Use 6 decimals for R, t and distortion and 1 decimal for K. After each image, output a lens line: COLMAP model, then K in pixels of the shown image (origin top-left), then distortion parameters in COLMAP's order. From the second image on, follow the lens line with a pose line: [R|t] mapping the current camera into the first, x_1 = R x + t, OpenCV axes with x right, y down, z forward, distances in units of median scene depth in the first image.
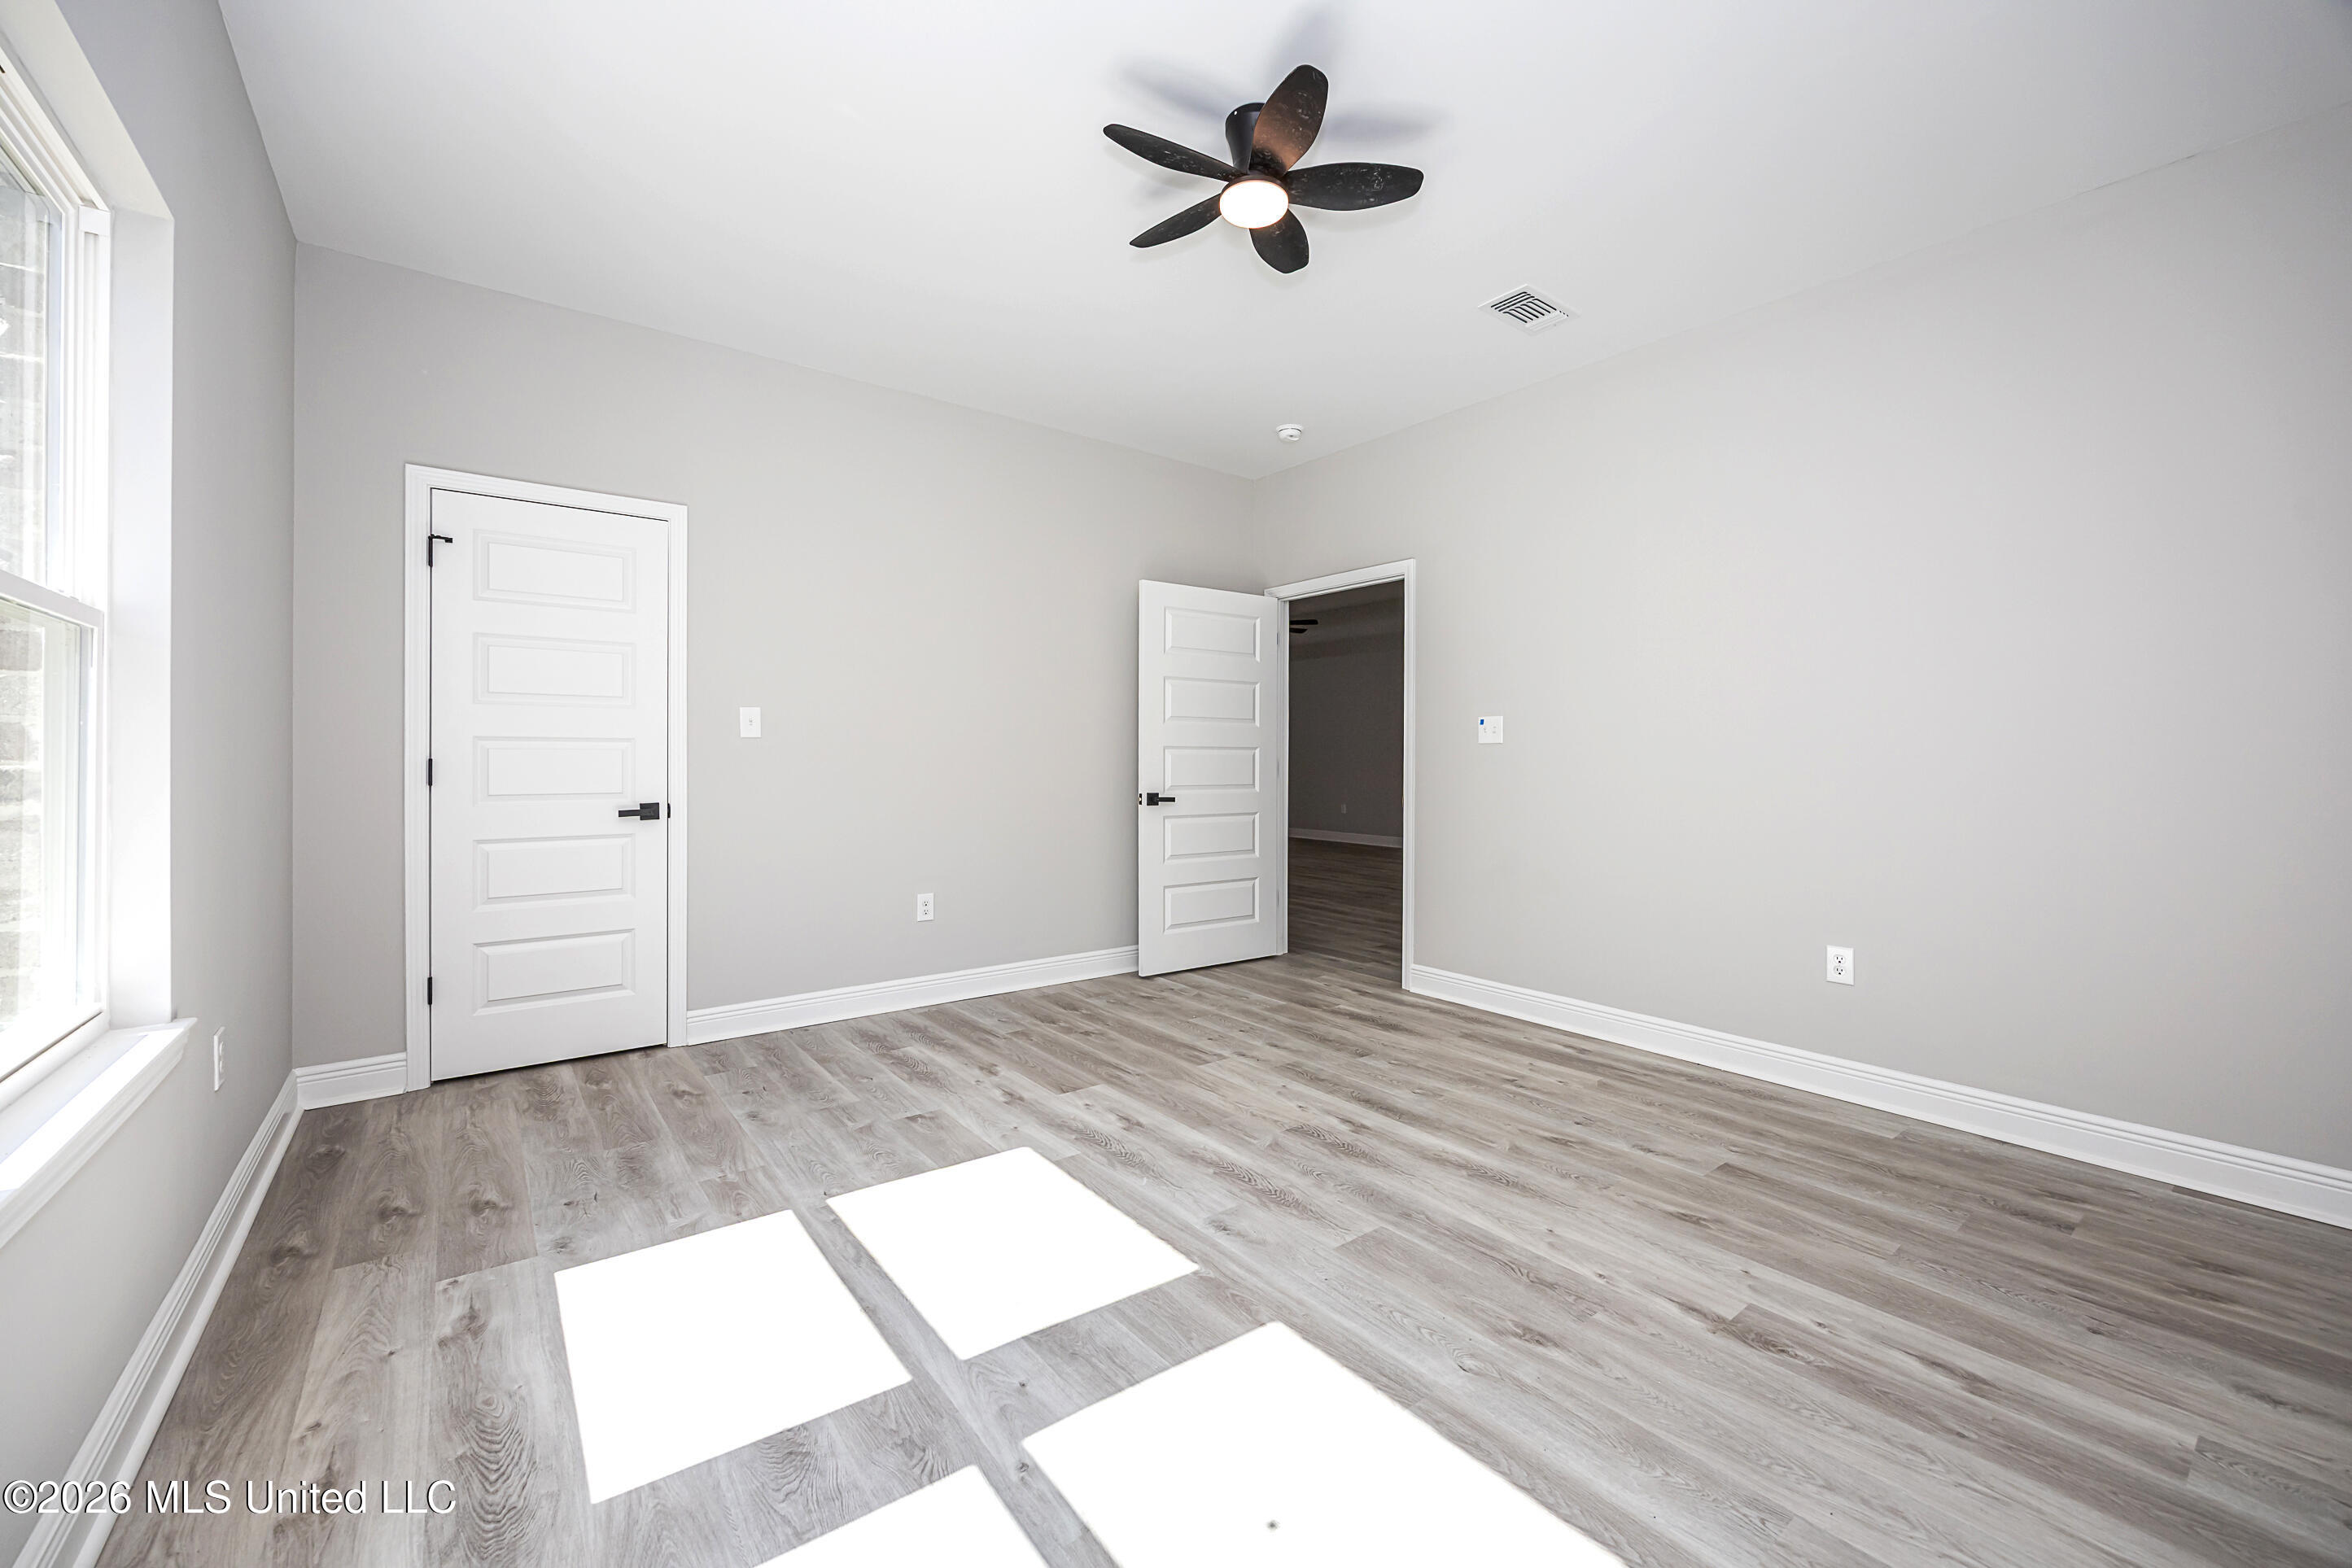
lens RADIAL K [[951.1, 0, 1187.6], [0, 951.1, 770.0], [0, 0, 1]] dist [0.000949, -0.000415]
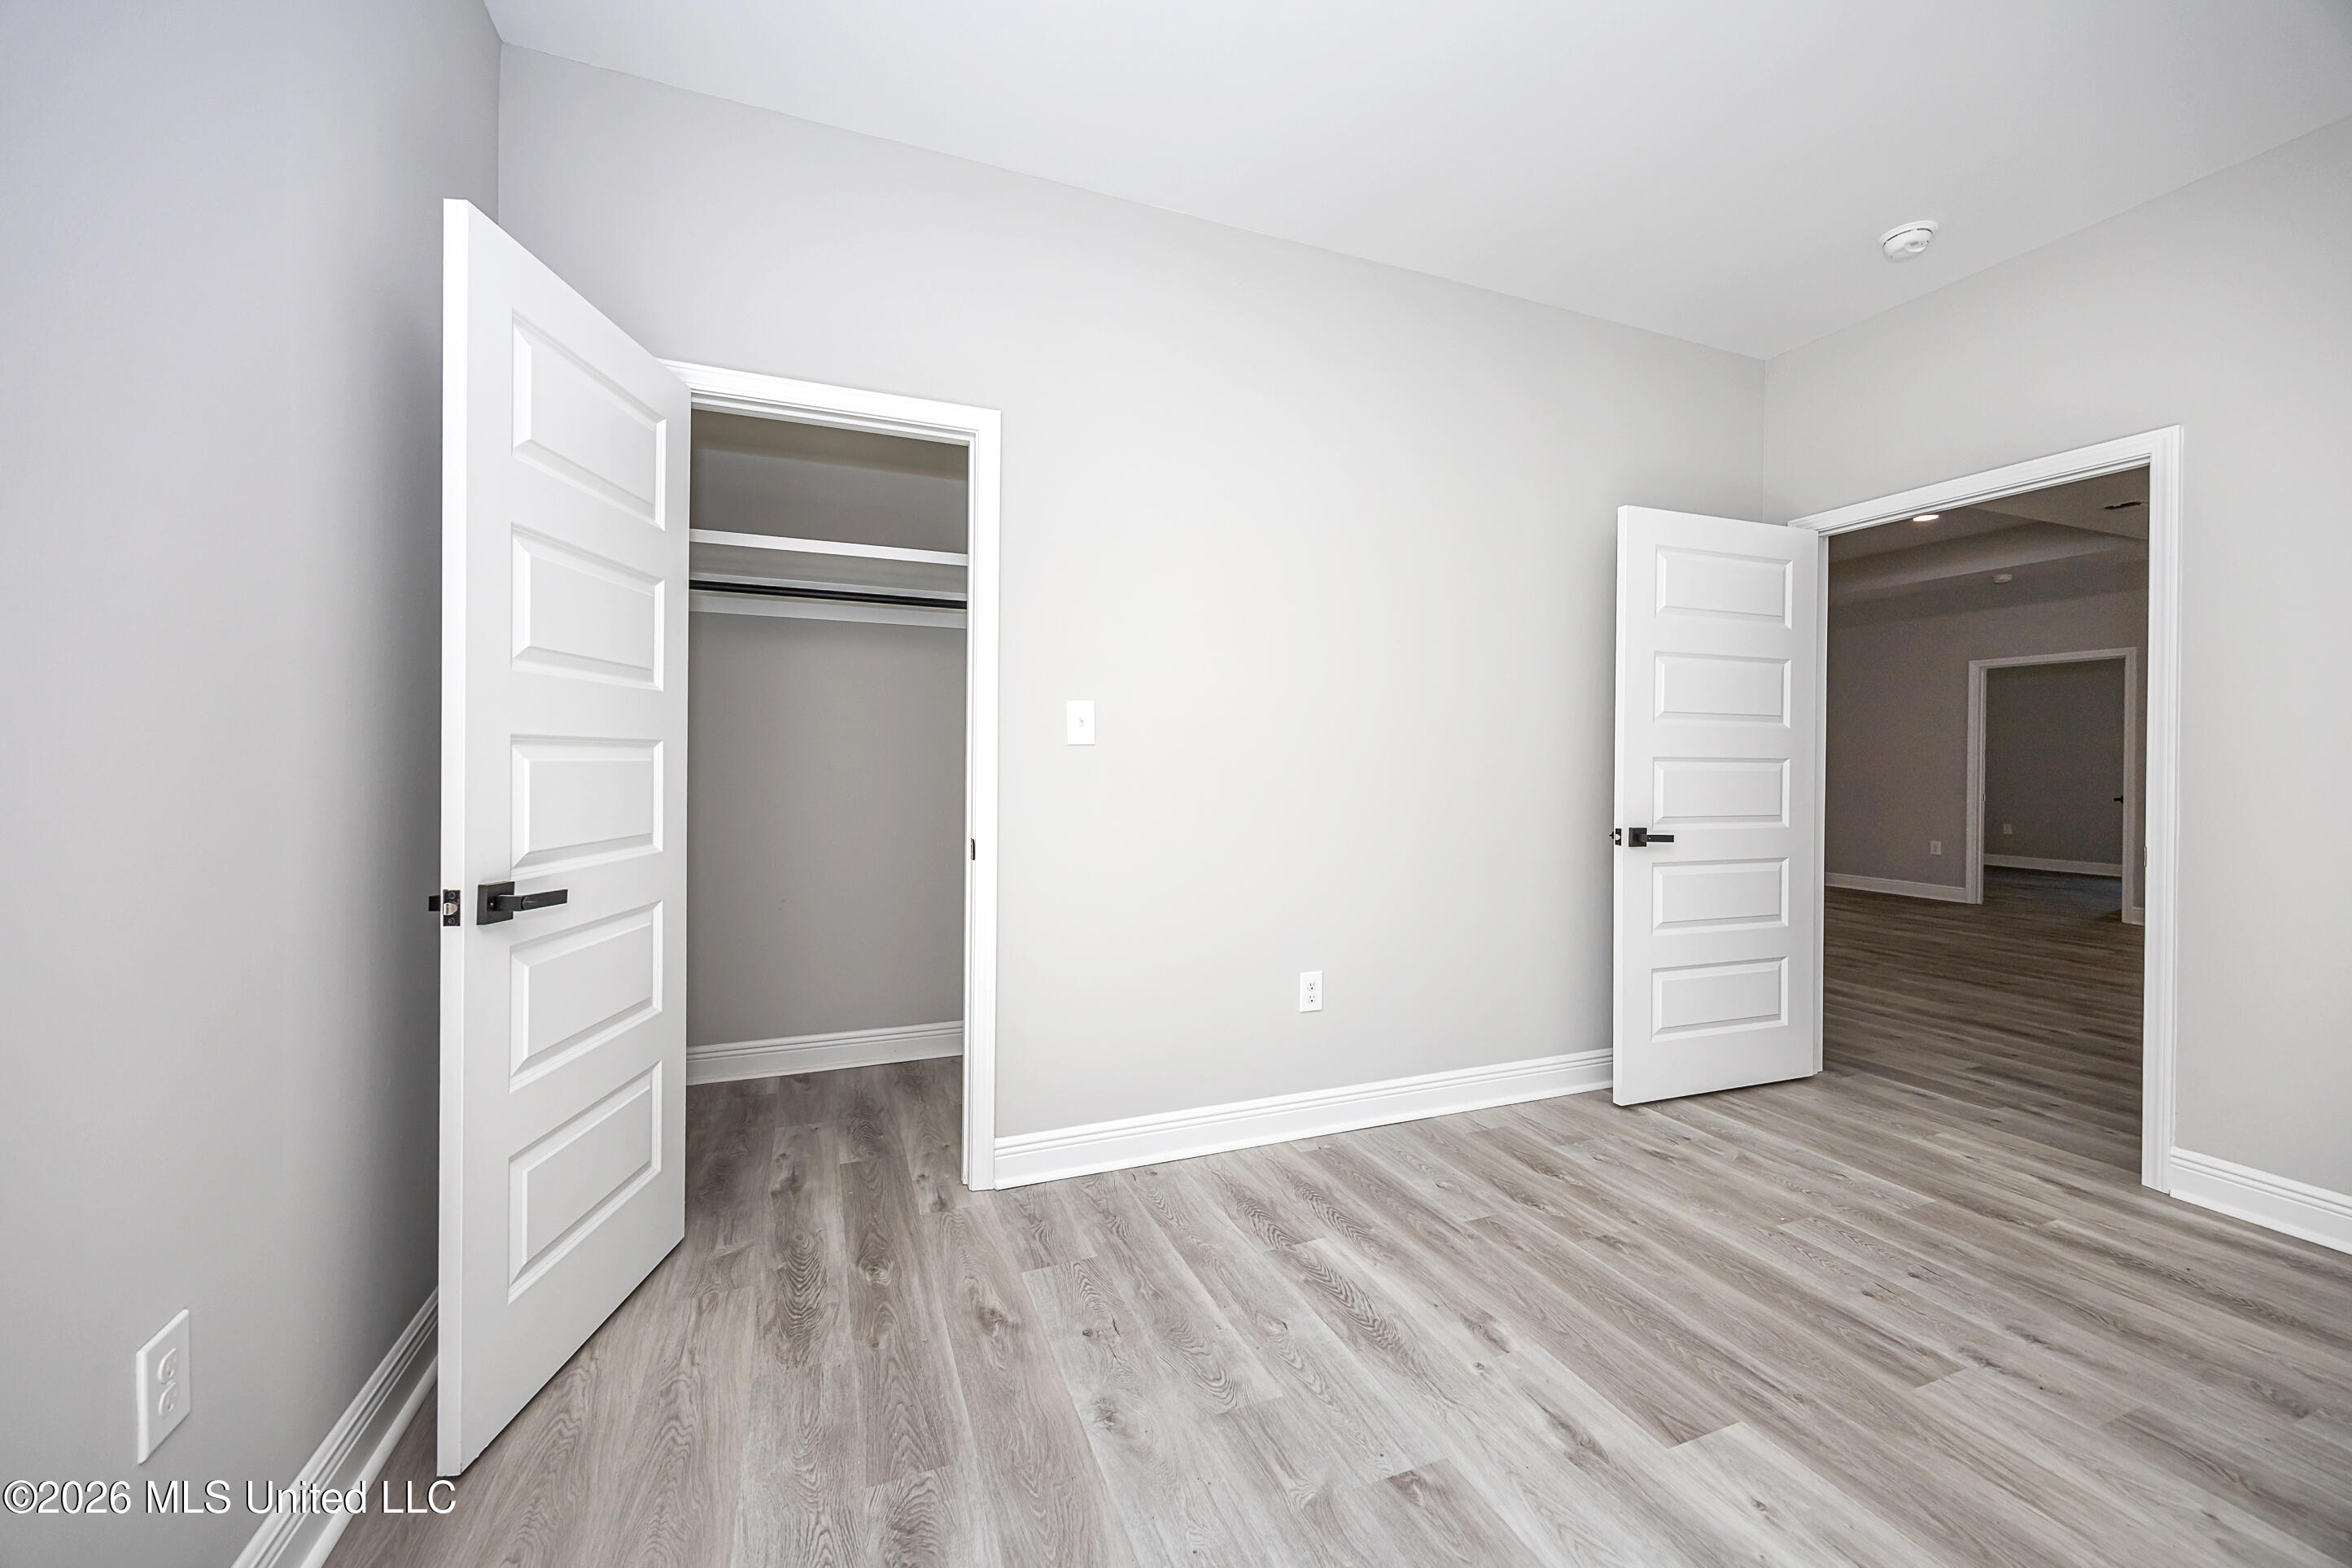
lens RADIAL K [[912.3, 0, 1201.6], [0, 912.3, 769.8], [0, 0, 1]] dist [0.001520, -0.000529]
pose [[0.969267, 0.005467, -0.245952, -0.260090], [-0.007316, 0.999951, -0.006605, -0.014277], [0.245904, 0.008202, 0.969260, 0.465654]]
